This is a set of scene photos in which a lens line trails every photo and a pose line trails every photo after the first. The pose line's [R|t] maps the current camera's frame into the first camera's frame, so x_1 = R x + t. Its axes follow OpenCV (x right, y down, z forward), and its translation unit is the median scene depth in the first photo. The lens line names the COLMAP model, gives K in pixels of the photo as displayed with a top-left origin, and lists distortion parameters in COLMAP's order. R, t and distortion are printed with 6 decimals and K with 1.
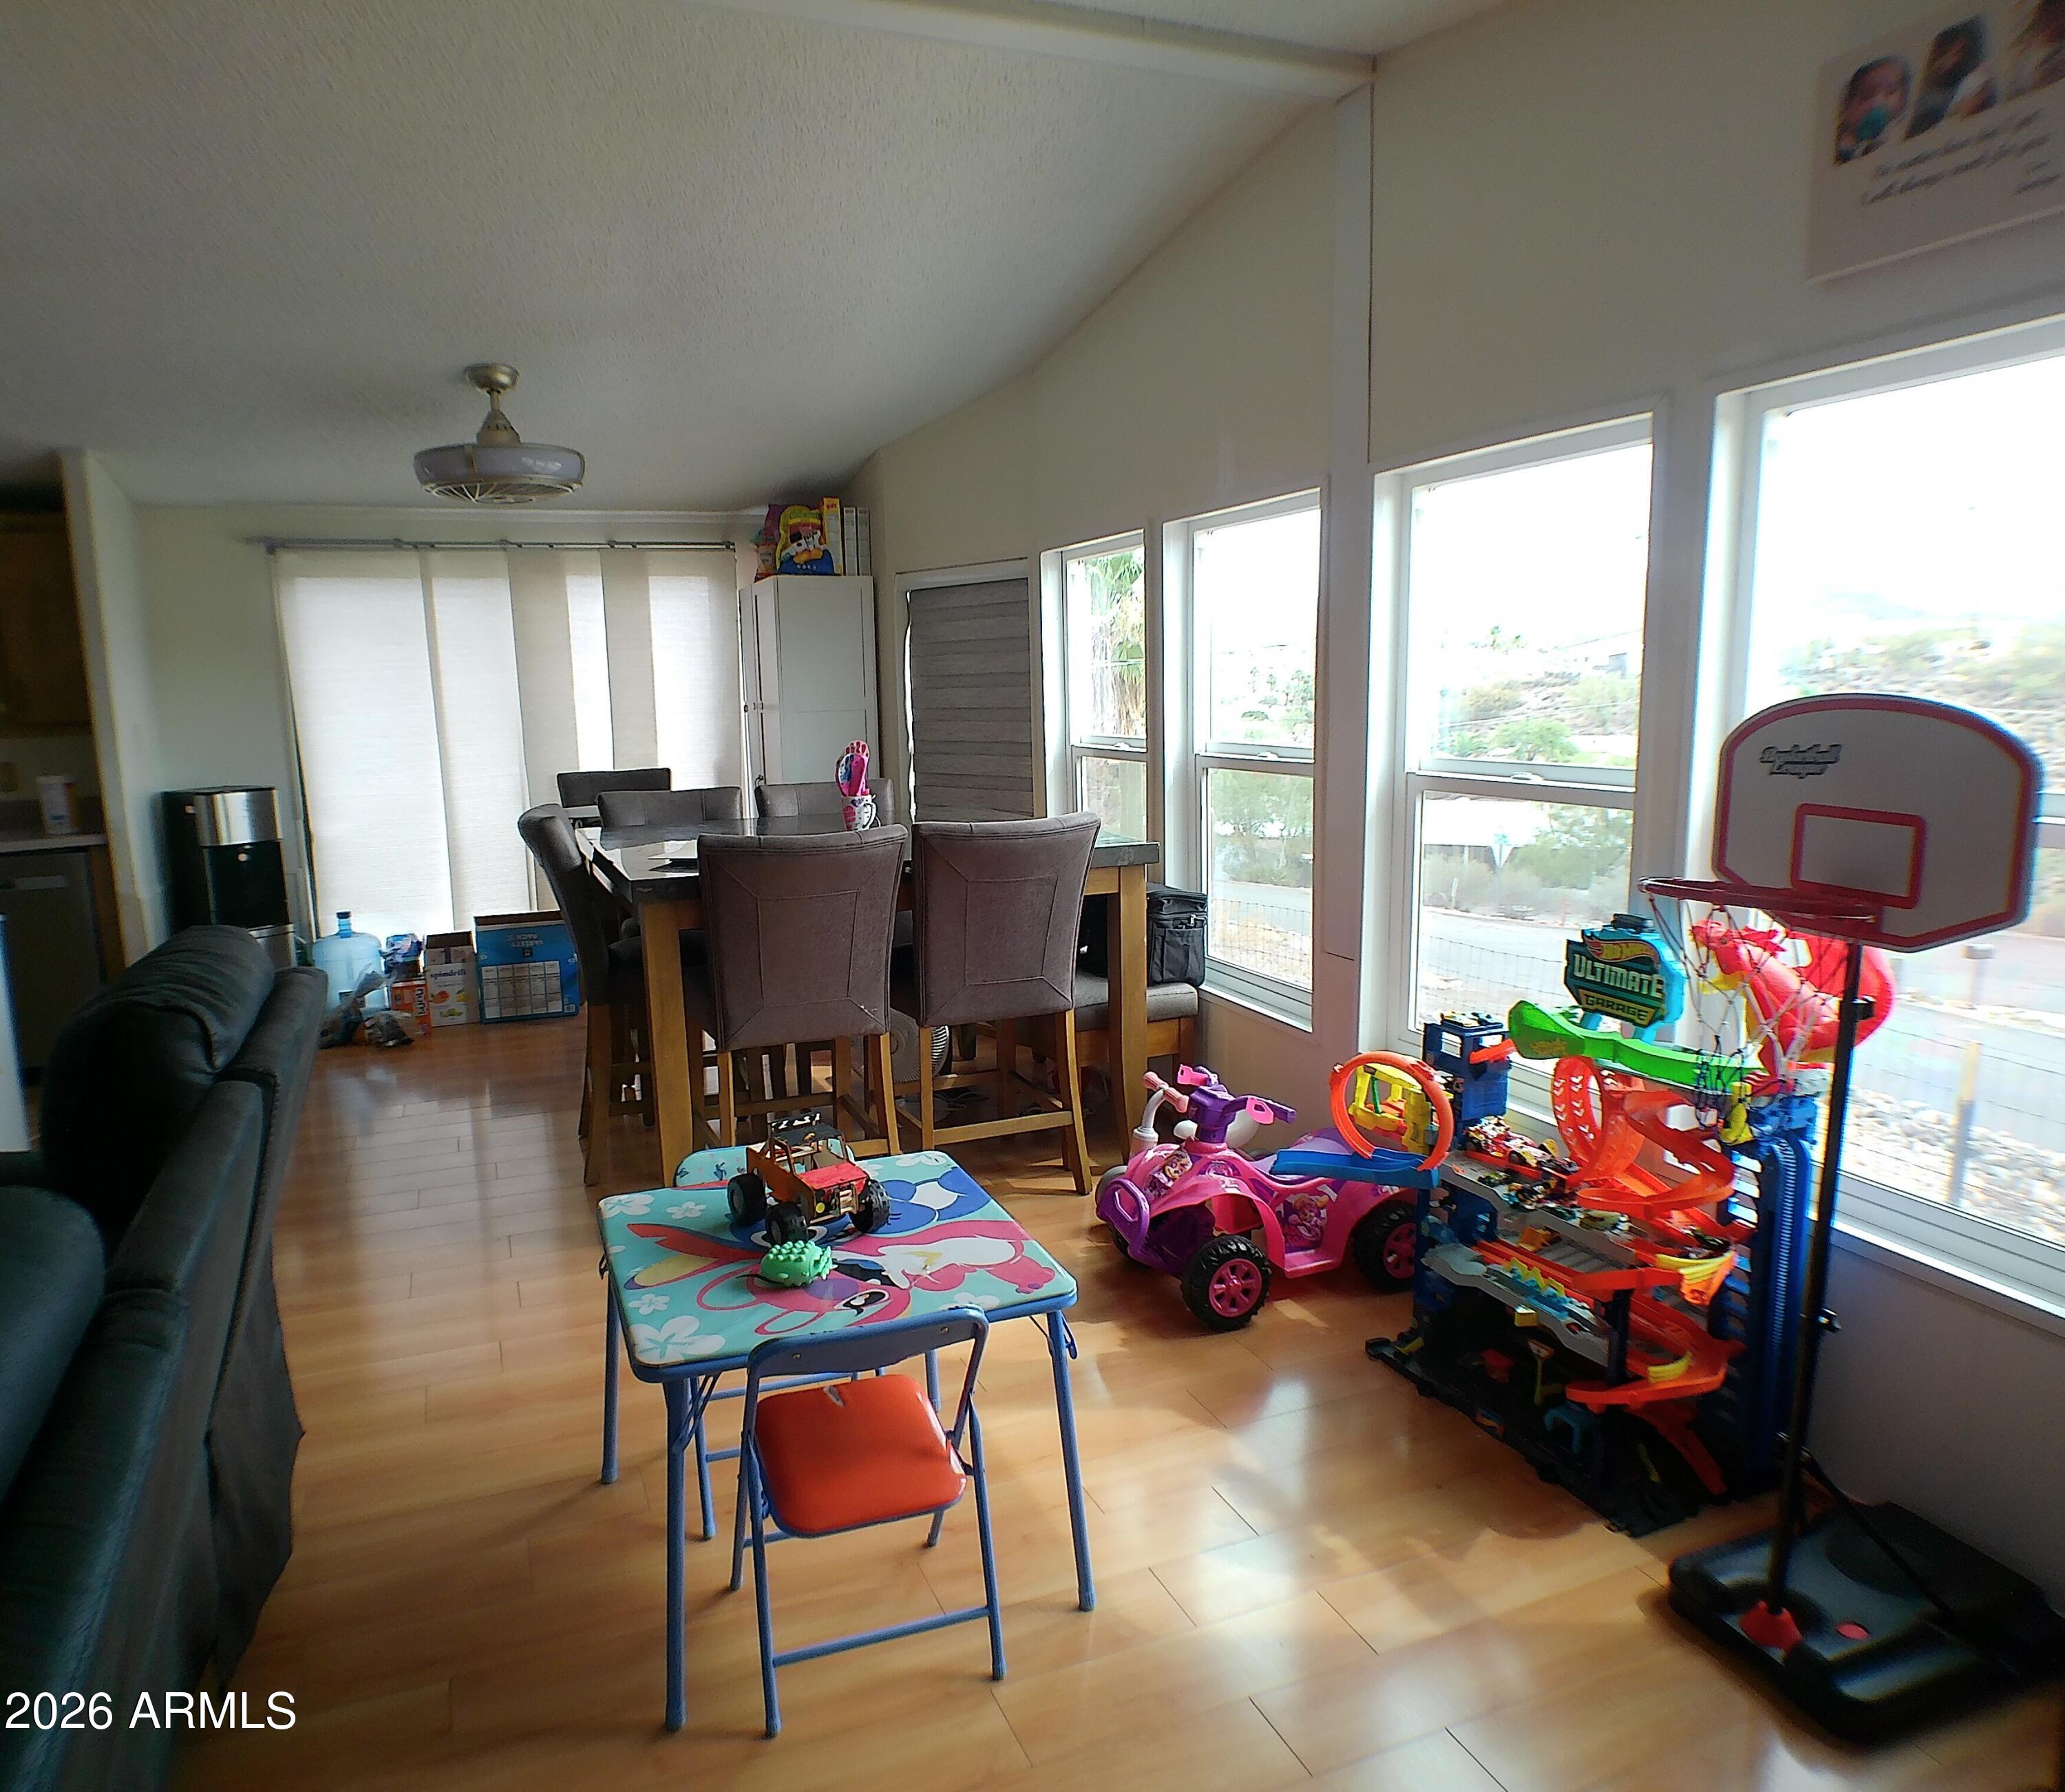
lens RADIAL K [[1303.7, 0, 949.6], [0, 1303.7, 892.3], [0, 0, 1]] dist [-0.047736, 0.017451]
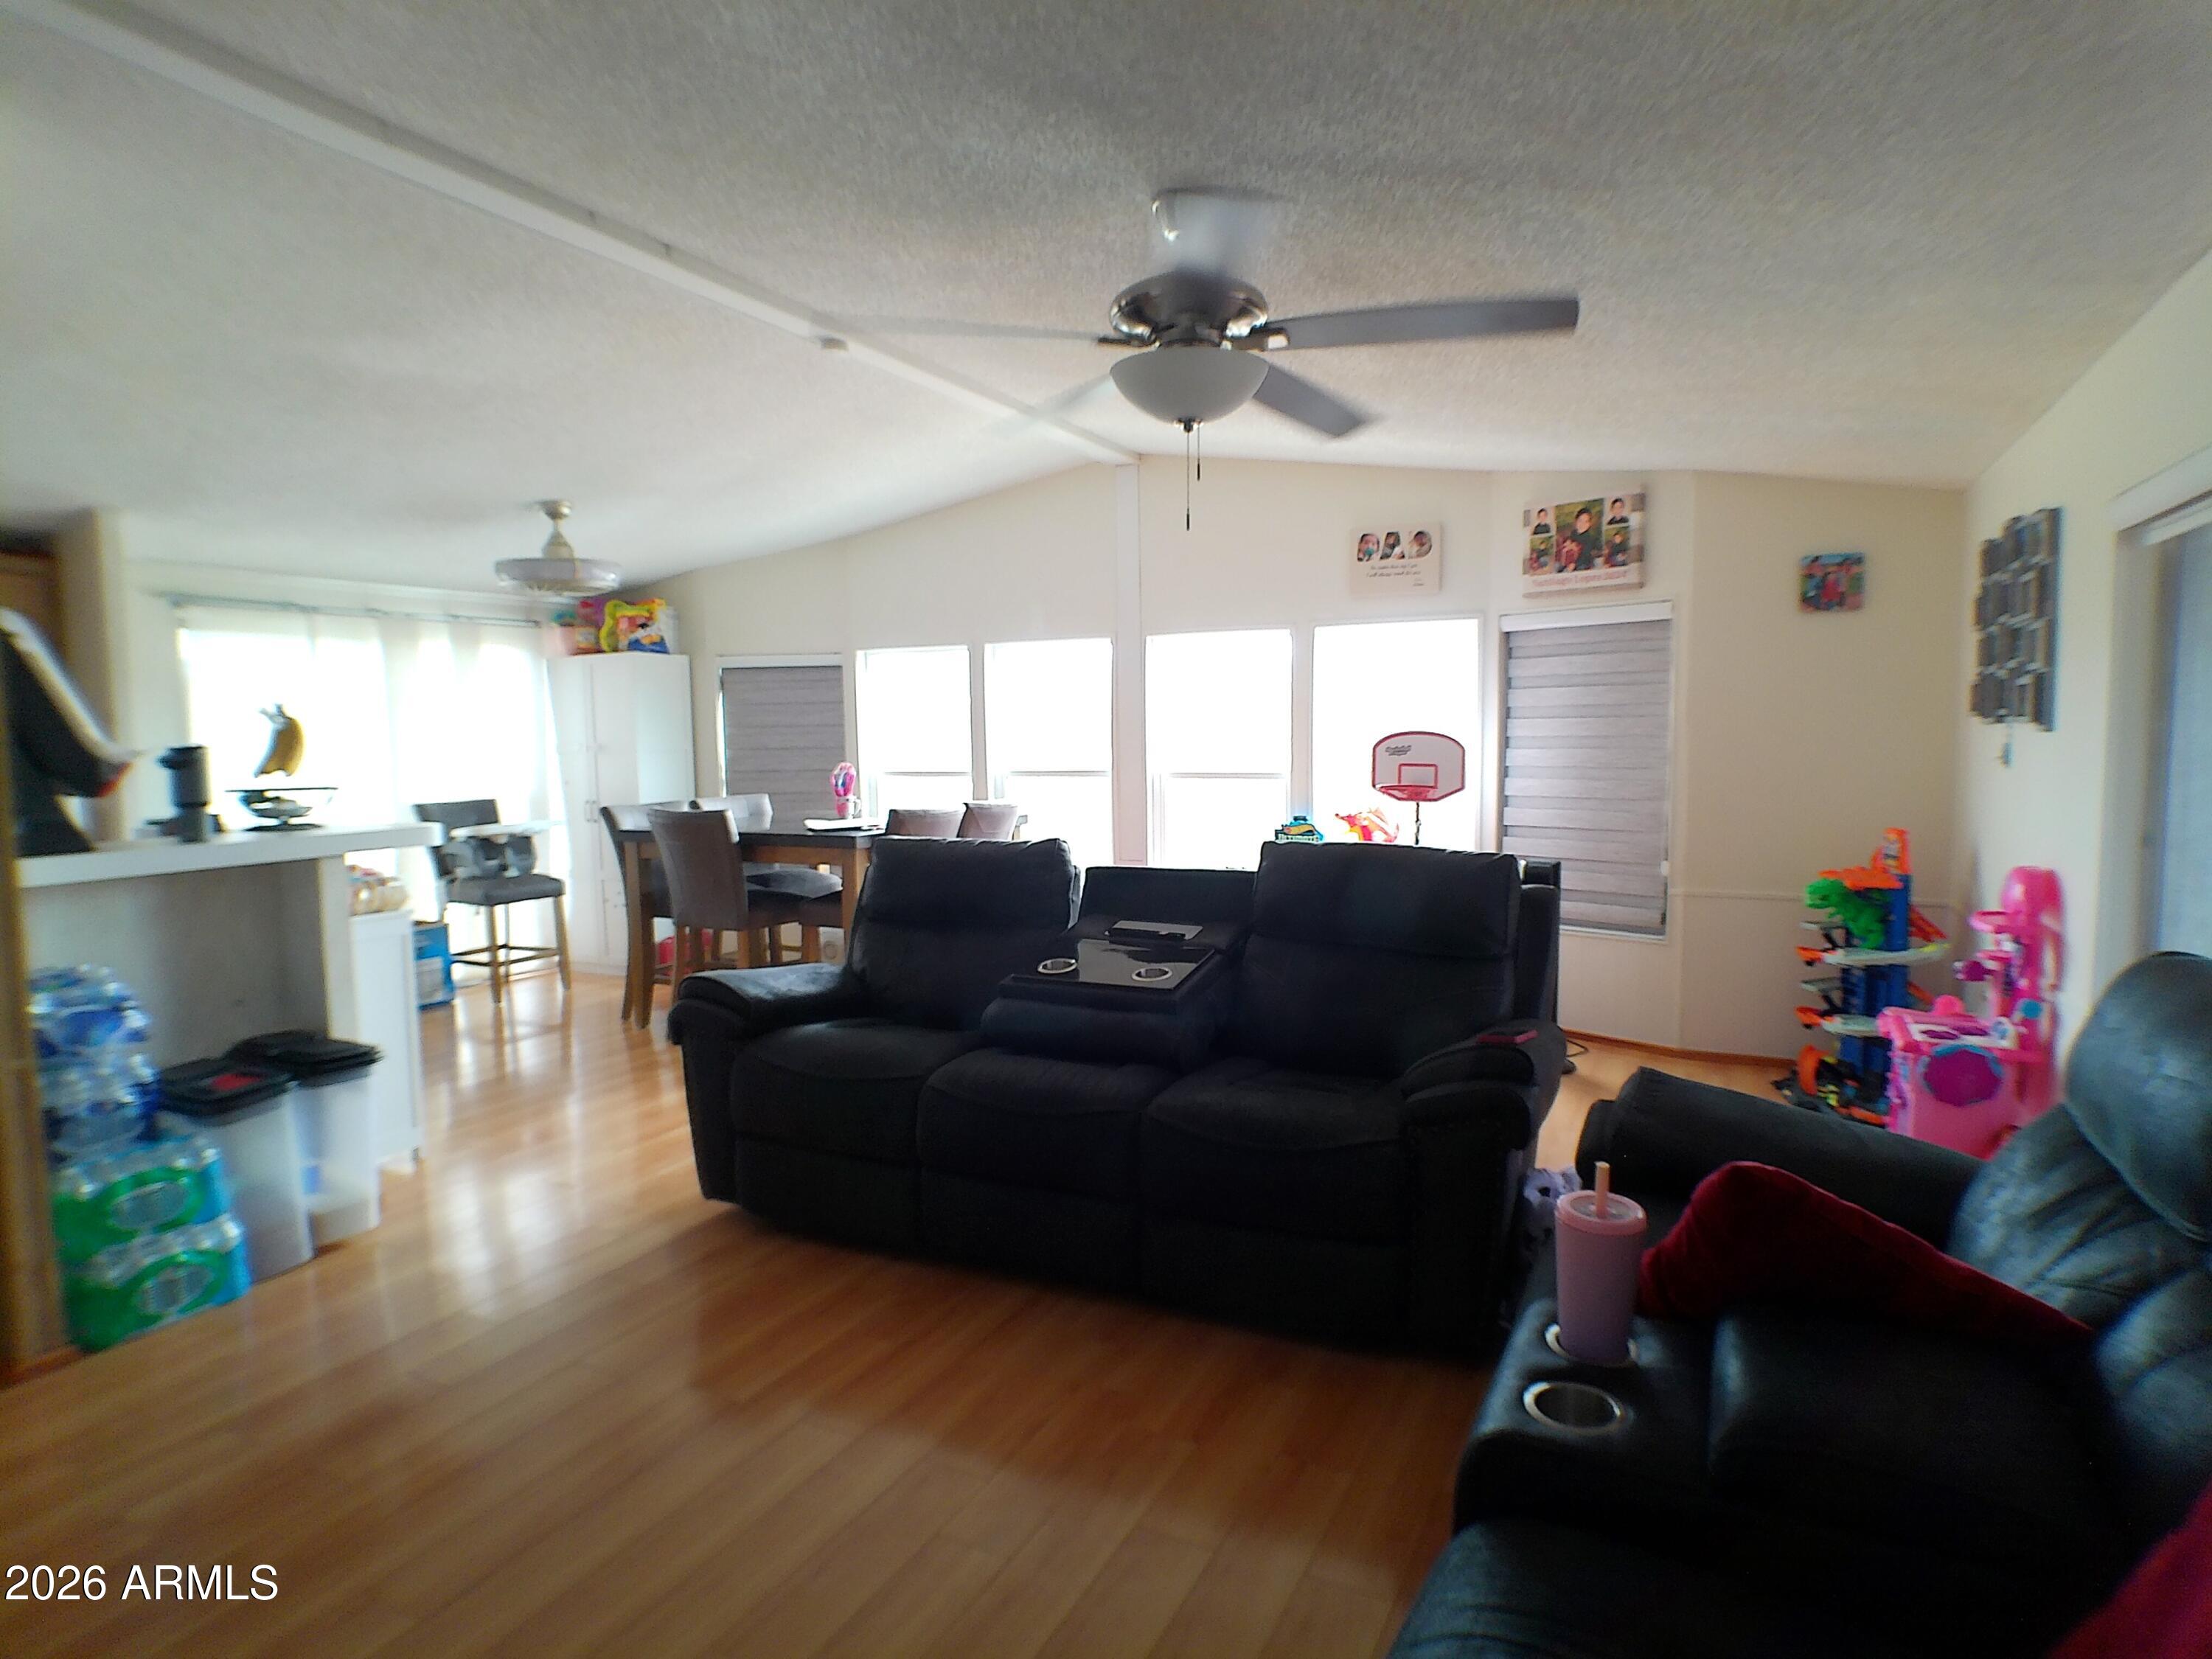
lens RADIAL K [[1243.7, 0, 1106.0], [0, 1243.7, 829.5], [0, 0, 1]] dist [-0.028727, -0.000594]
pose [[0.749311, -0.040009, 0.661008, -1.058527], [0.101183, 0.993370, -0.054574, 0.103778], [-0.654442, 0.107776, 0.748392, -0.466386]]
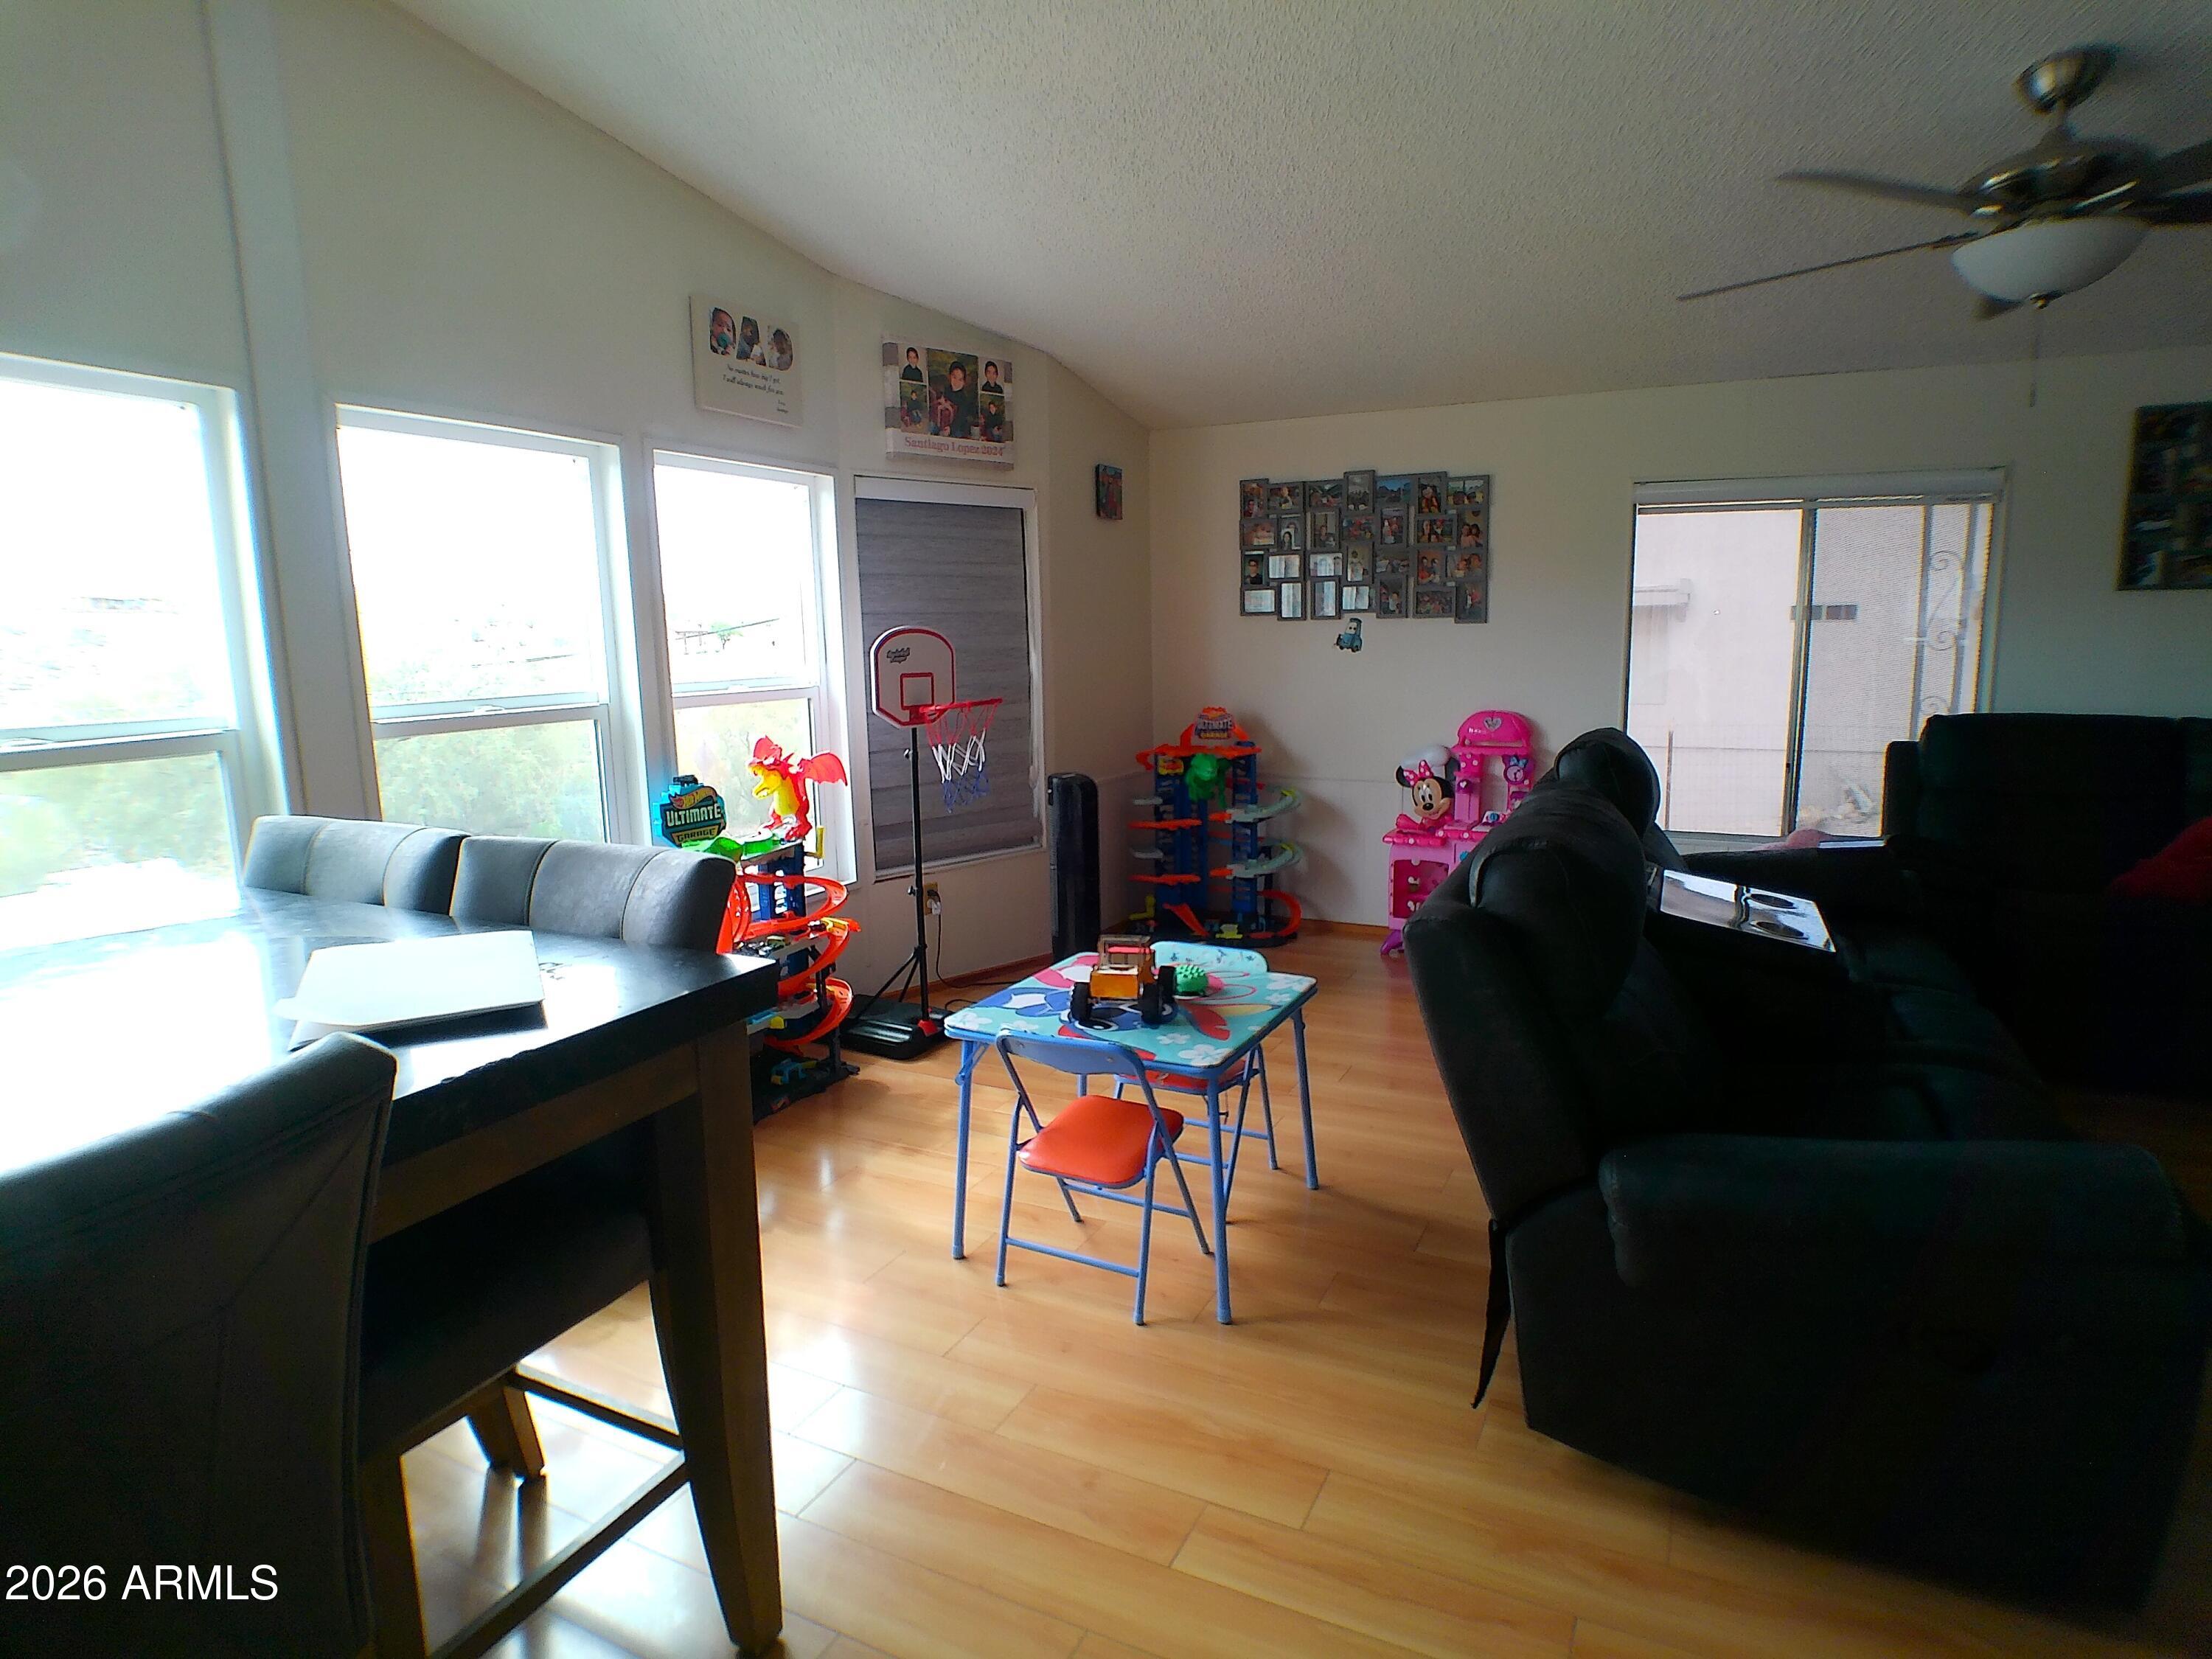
lens RADIAL K [[1243.7, 0, 1106.0], [0, 1243.7, 829.5], [0, 0, 1]] dist [-0.028727, -0.000594]
pose [[-0.675455, -0.087790, 0.732157, -0.661600], [0.143965, 0.958082, 0.247696, -0.157025], [-0.723211, 0.272712, -0.634503, 1.156931]]
